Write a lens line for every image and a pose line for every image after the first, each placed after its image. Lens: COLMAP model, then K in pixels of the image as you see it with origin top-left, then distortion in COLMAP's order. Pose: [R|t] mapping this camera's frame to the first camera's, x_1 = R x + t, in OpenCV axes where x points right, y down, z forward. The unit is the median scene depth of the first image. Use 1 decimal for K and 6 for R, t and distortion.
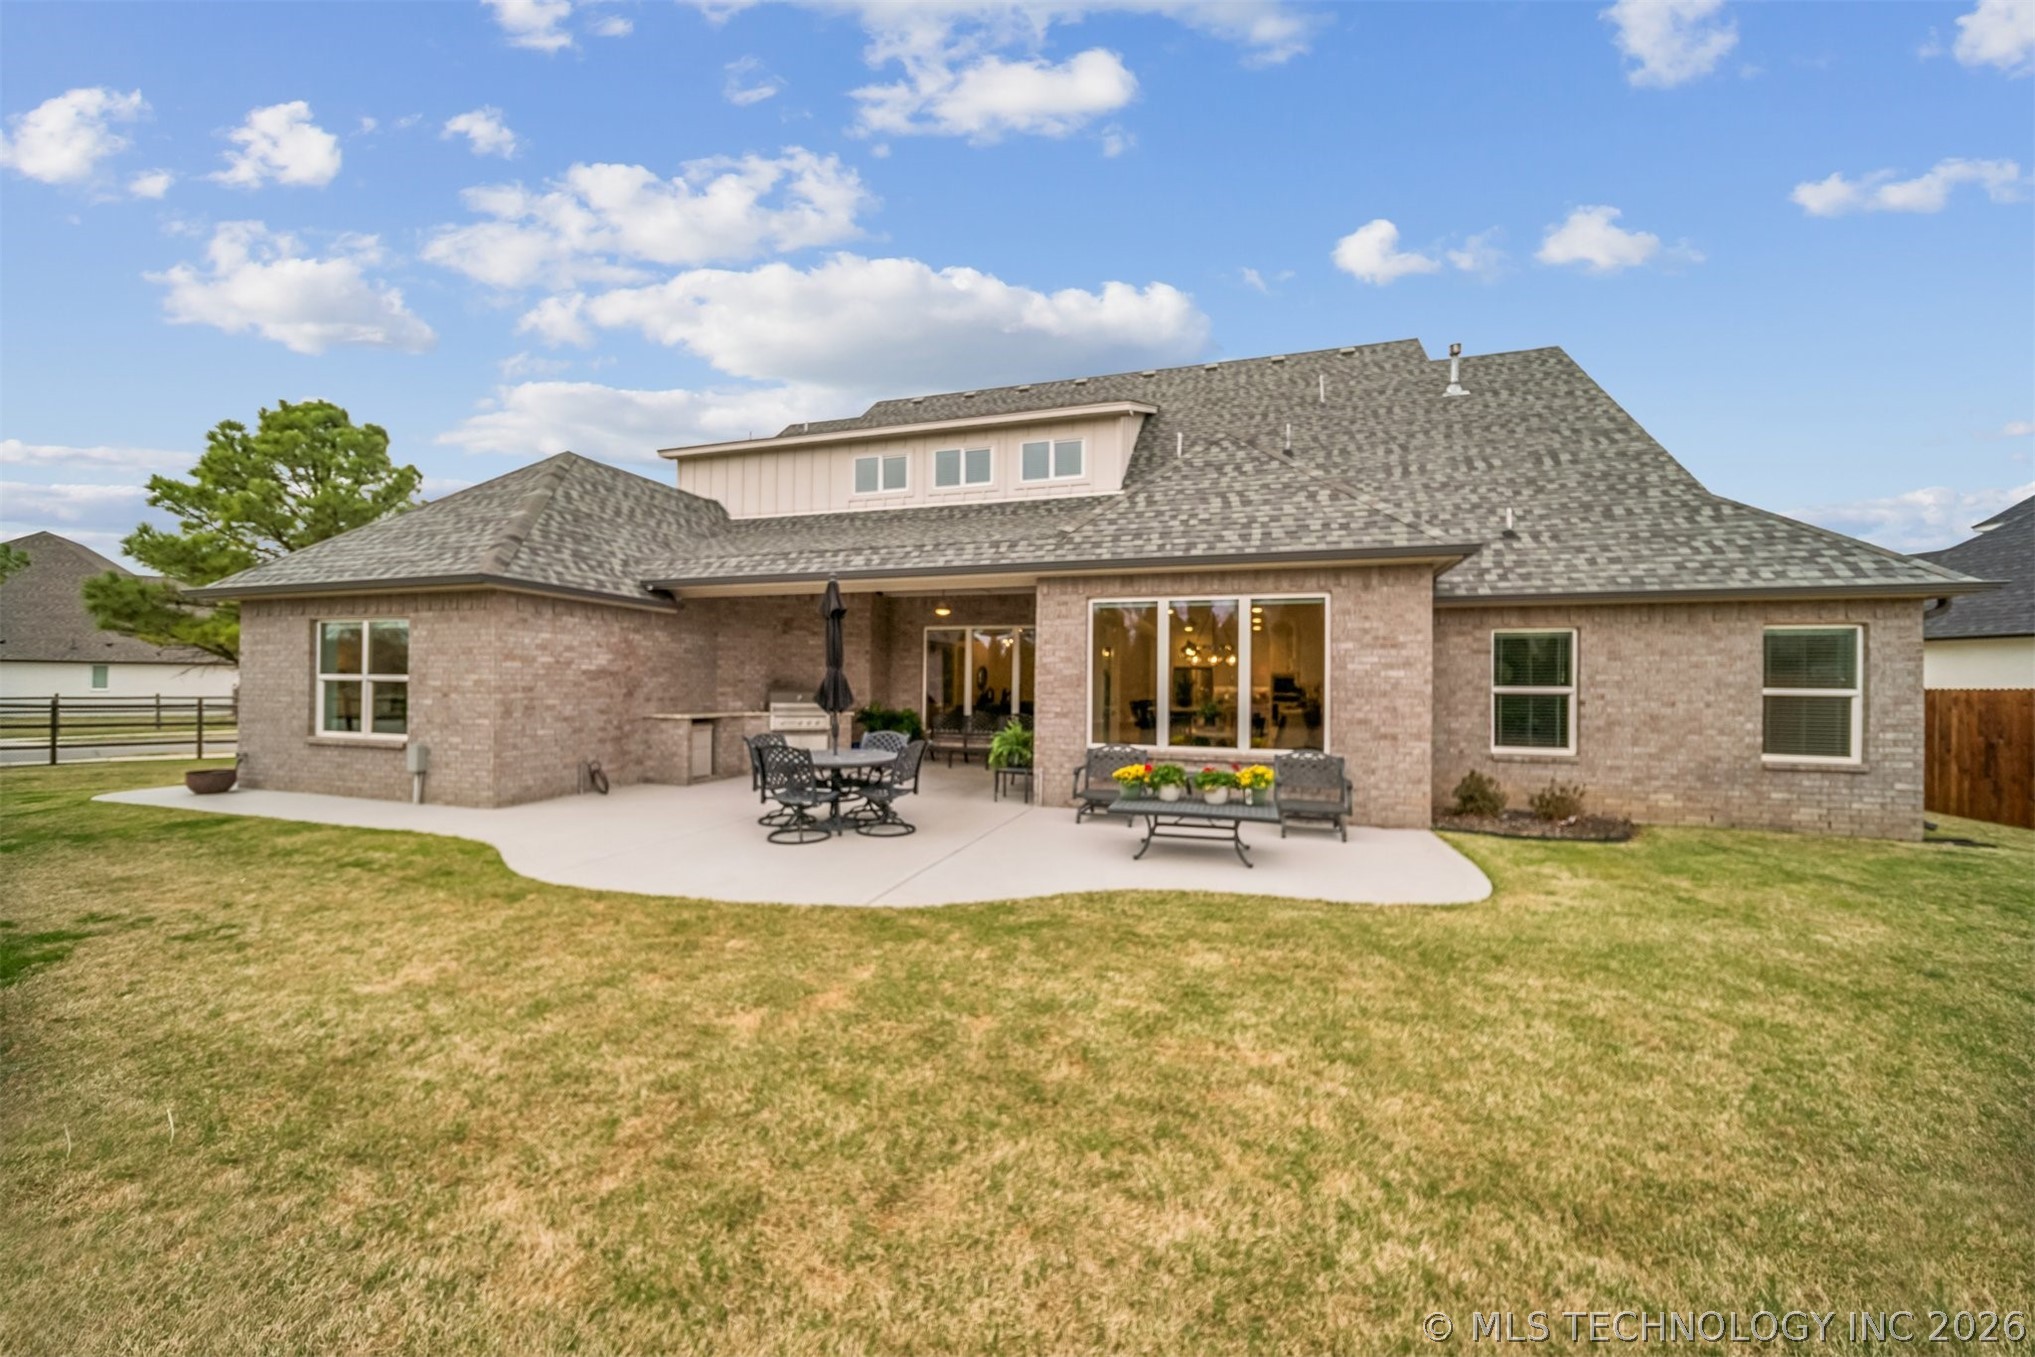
lens RADIAL K [[725.0, 0, 1026.3], [0, 725.0, 675.7], [0, 0, 1]] dist [0.000615, -0.000035]
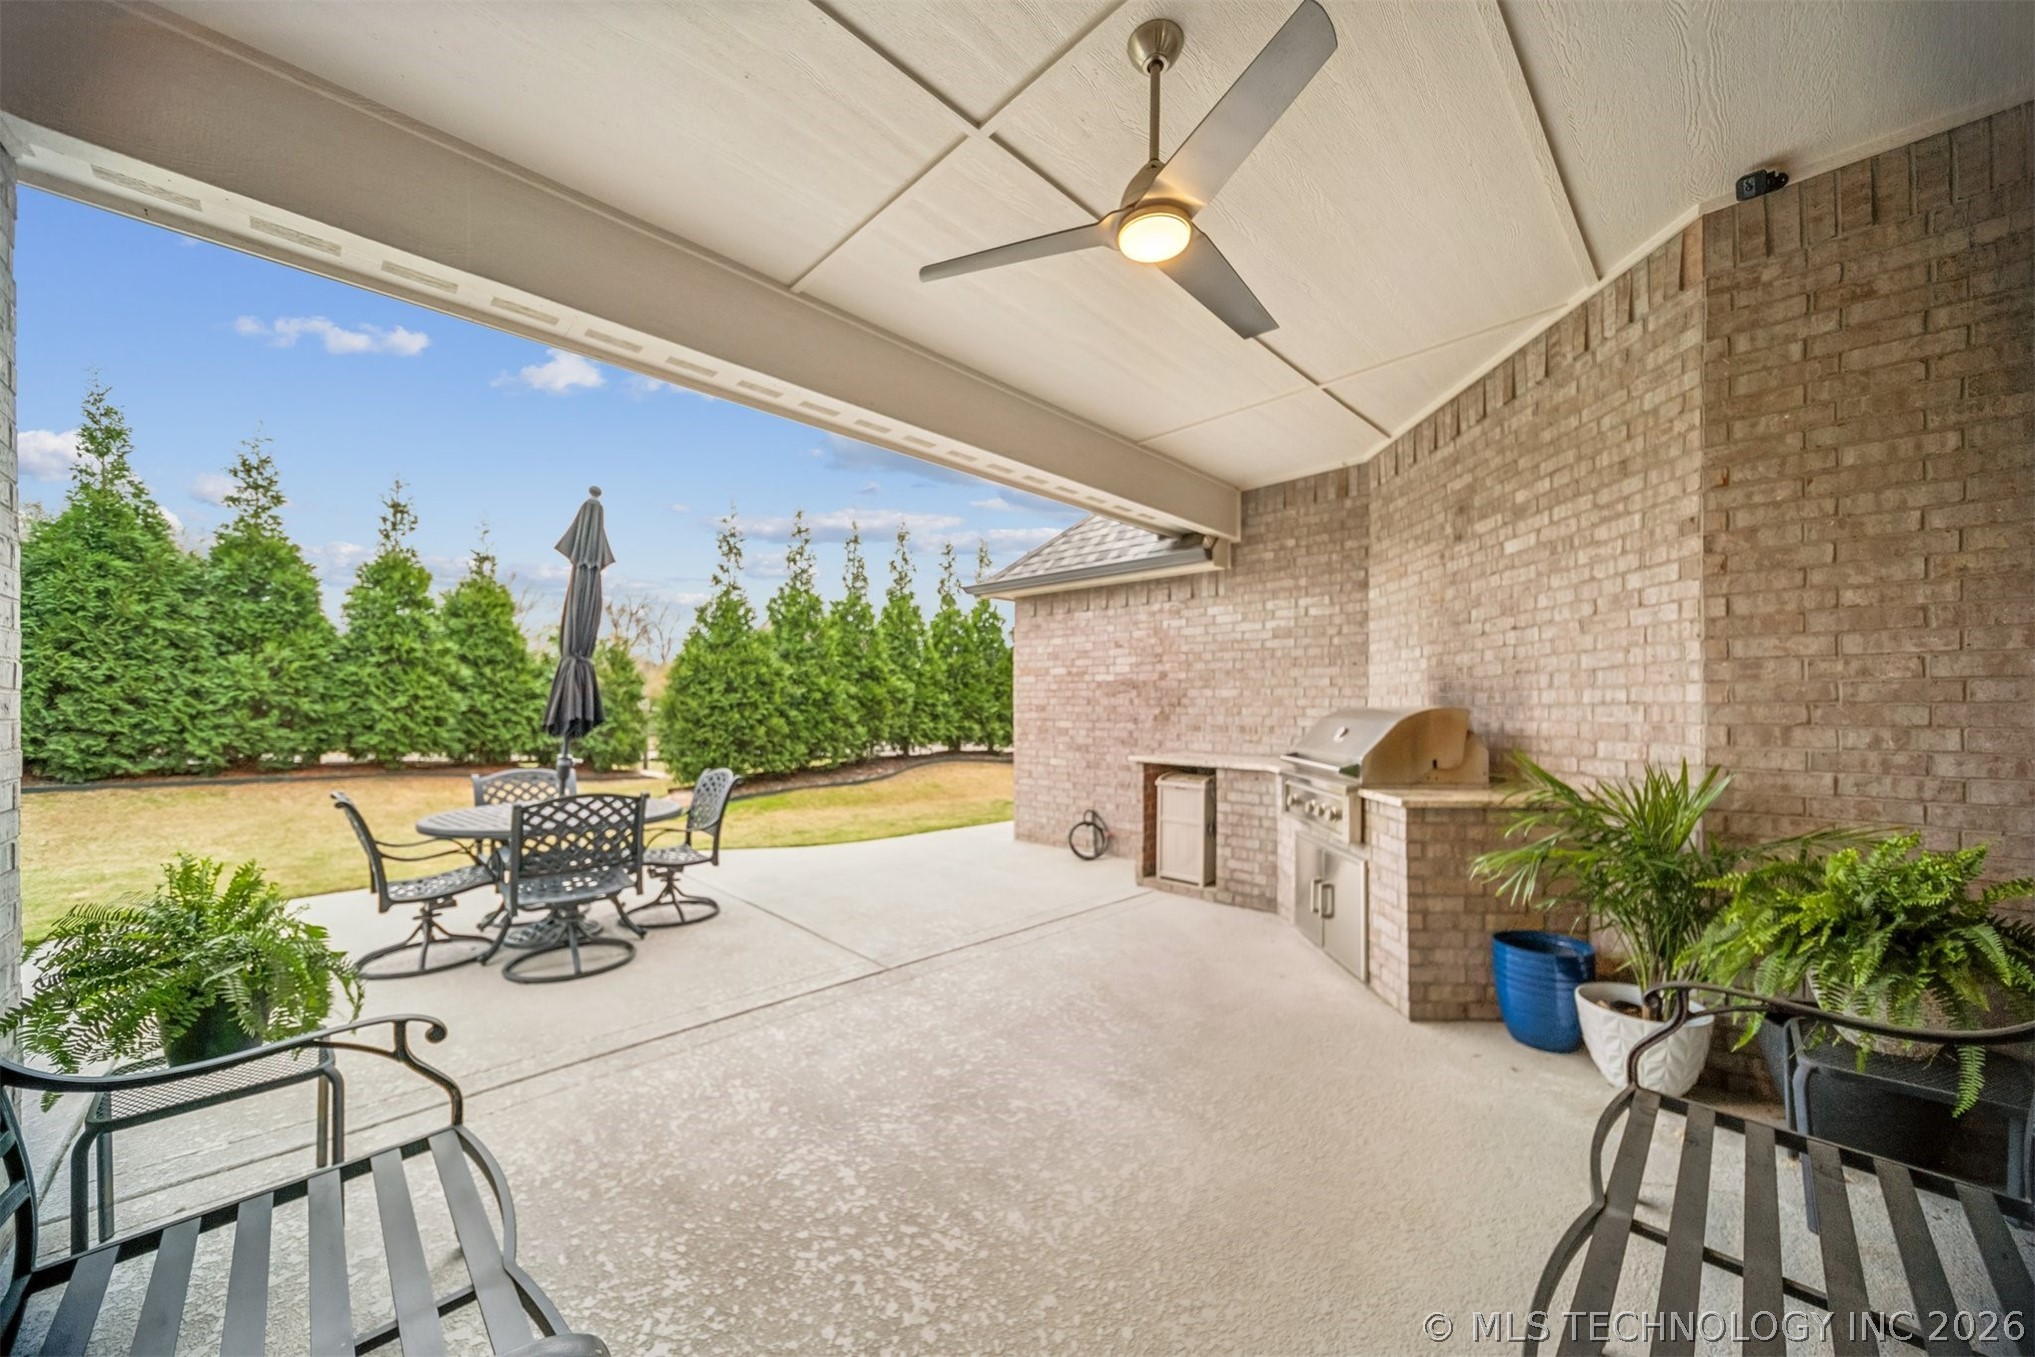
lens RADIAL K [[729.8, 0, 1023.7], [0, 729.8, 706.0], [0, 0, 1]] dist [-0.001130, -0.000066]
pose [[-0.468864, -0.016375, -0.883119, 0.071985], [-0.001073, 0.999838, -0.017969, 0.032726], [0.883270, -0.007477, -0.468805, 1.436341]]
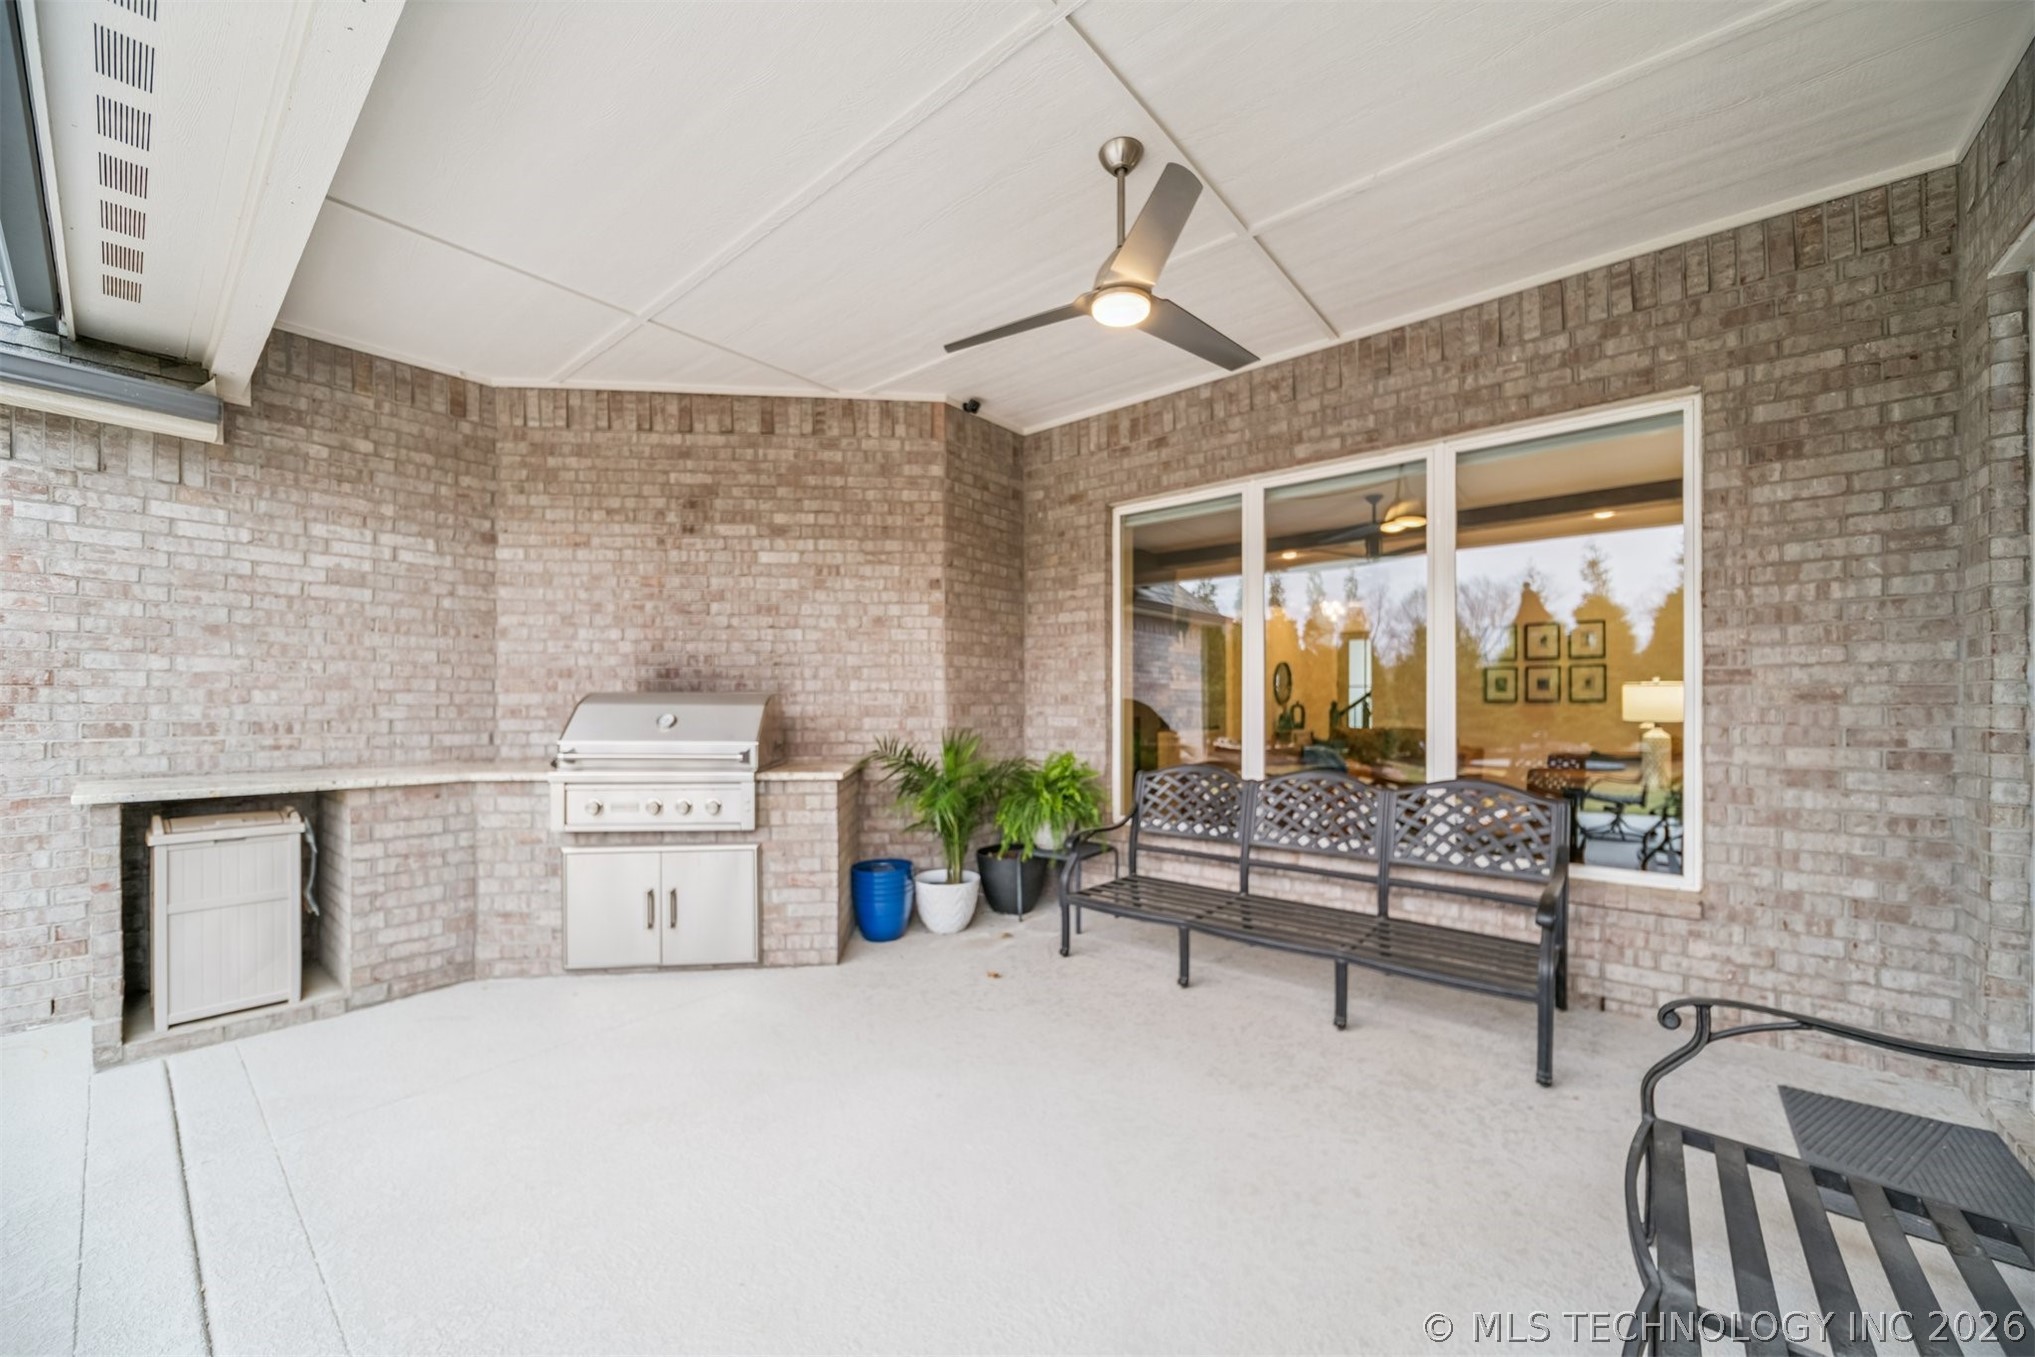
lens RADIAL K [[750.6, 0, 1013.3], [0, 750.6, 707.7], [0, 0, 1]] dist [0.001159, -0.000051]
pose [[0.923903, -0.007042, -0.382563, -0.084037], [0.012648, 0.999846, 0.012139, 0.031242], [0.382419, -0.016054, 0.923850, 1.069804]]
